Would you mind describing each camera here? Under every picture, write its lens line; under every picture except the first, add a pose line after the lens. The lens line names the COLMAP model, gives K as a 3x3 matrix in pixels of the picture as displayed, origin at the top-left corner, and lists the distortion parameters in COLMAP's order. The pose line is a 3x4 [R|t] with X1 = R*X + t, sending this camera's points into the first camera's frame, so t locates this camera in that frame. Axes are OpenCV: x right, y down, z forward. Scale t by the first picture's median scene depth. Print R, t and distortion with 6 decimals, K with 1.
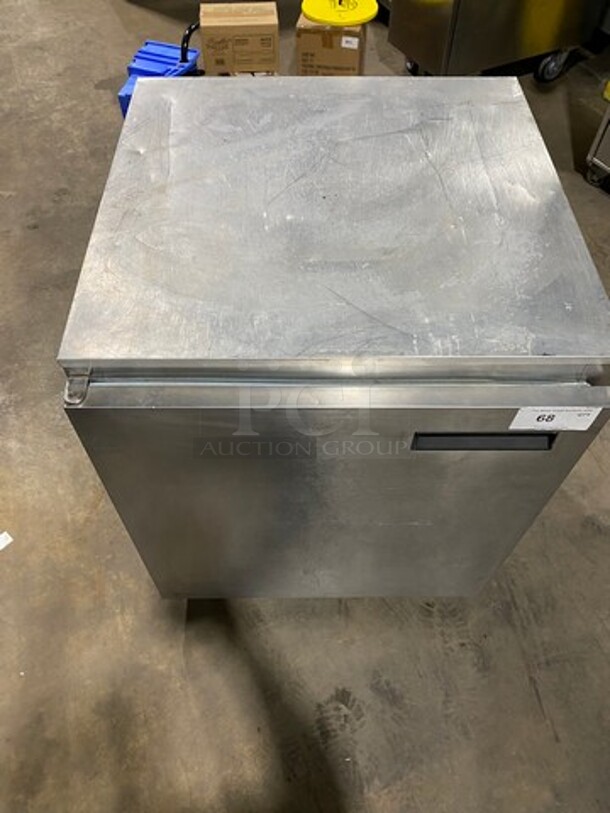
lens RADIAL K [[603.1, 0, 305.0], [0, 603.1, 406.5], [0, 0, 1]] dist [0.001715, 0.001438]
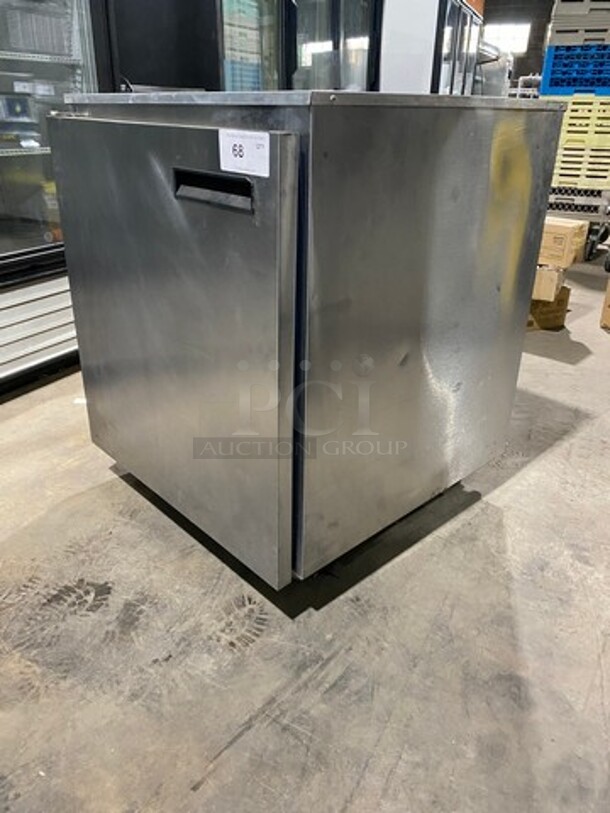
lens RADIAL K [[612.7, 0, 305.0], [0, 612.7, 406.5], [0, 0, 1]] dist [-0.002373, -0.002914]
pose [[0.680678, 0.330672, -0.653708, 0.769576], [-0.608270, 0.752408, -0.252767, 0.320431], [0.408272, 0.569683, 0.713285, 0.316686]]
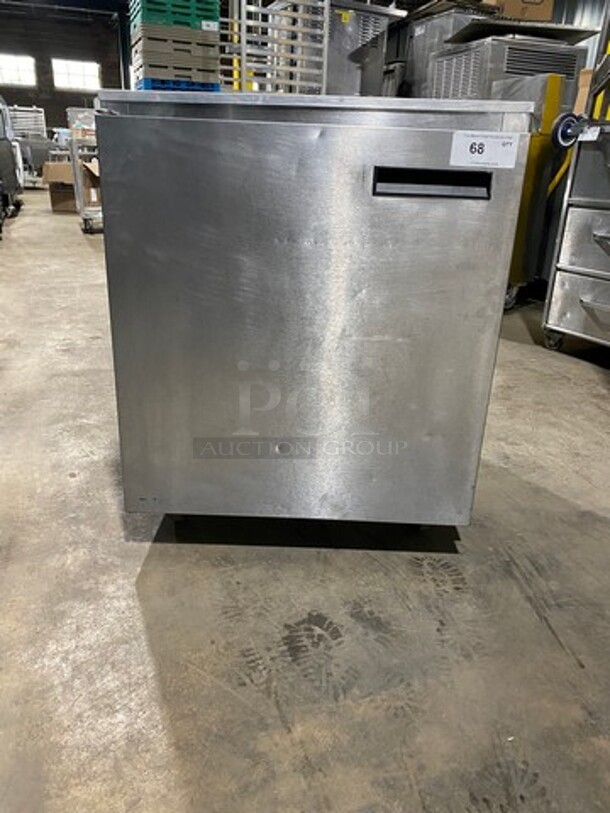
lens RADIAL K [[612.7, 0, 305.0], [0, 612.7, 406.5], [0, 0, 1]] dist [-0.002373, -0.002914]
pose [[0.999132, 0.038337, -0.016275, 0.048003], [-0.041077, 0.842500, -0.537128, 0.685061], [-0.006880, 0.537330, 0.843344, 0.124528]]
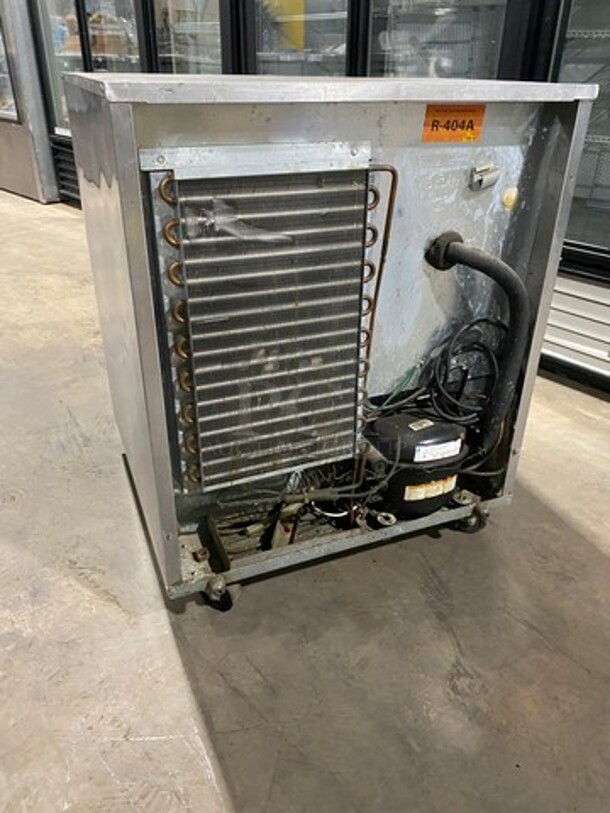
lens RADIAL K [[612.7, 0, 305.0], [0, 612.7, 406.5], [0, 0, 1]] dist [-0.002373, -0.002914]
pose [[-0.921450, 0.176615, -0.346031, 0.371785], [-0.324855, 0.138221, 0.935609, -0.956123], [0.213072, 0.974526, -0.069989, 1.188098]]
